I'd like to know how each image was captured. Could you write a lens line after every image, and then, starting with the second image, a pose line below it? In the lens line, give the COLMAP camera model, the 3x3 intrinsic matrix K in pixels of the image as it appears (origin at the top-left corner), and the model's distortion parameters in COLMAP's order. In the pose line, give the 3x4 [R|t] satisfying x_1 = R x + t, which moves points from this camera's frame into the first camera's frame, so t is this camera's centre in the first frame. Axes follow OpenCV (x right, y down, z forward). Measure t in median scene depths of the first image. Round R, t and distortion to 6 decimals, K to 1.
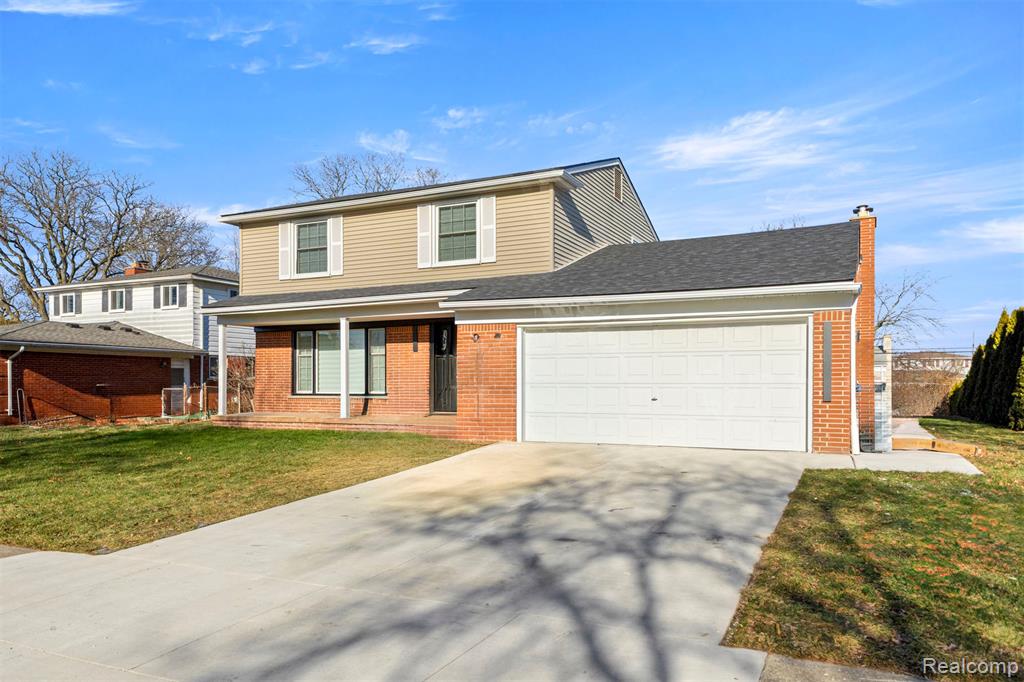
lens RADIAL K [[699.9, 0, 513.7], [0, 699.9, 383.9], [0, 0, 1]] dist [0.000357, -0.001175]
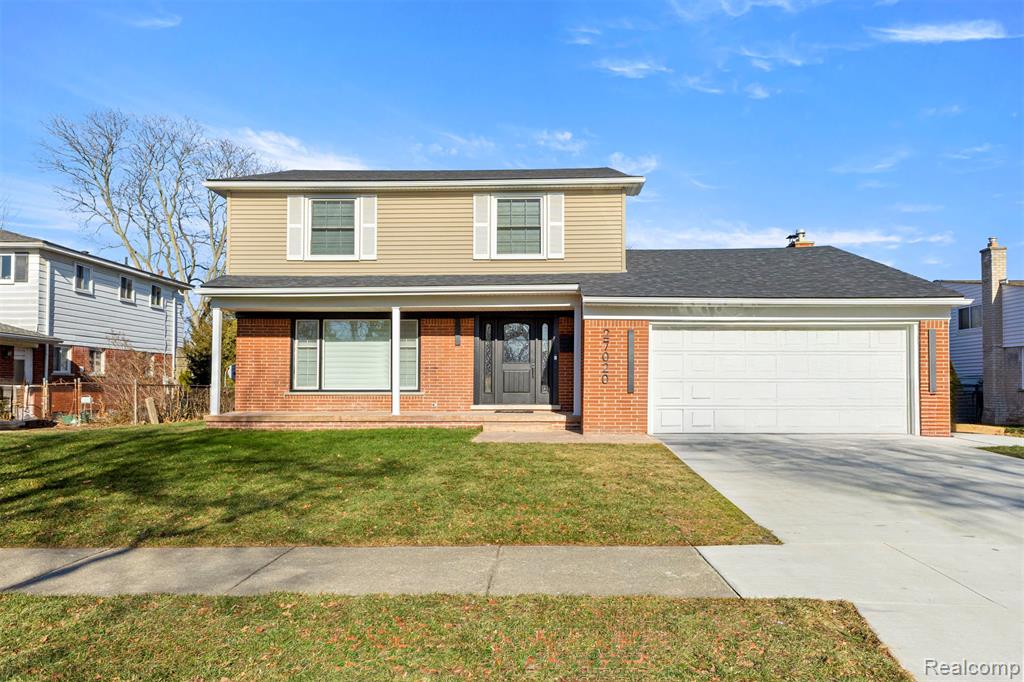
lens RADIAL K [[621.4, 0, 510.0], [0, 621.4, 365.2], [0, 0, 1]] dist [-0.001364, 0.000869]
pose [[0.920037, 0.012656, 0.391627, -0.398439], [-0.003504, 0.999704, -0.024075, 0.001230], [-0.391816, 0.020777, 0.919809, 0.184172]]
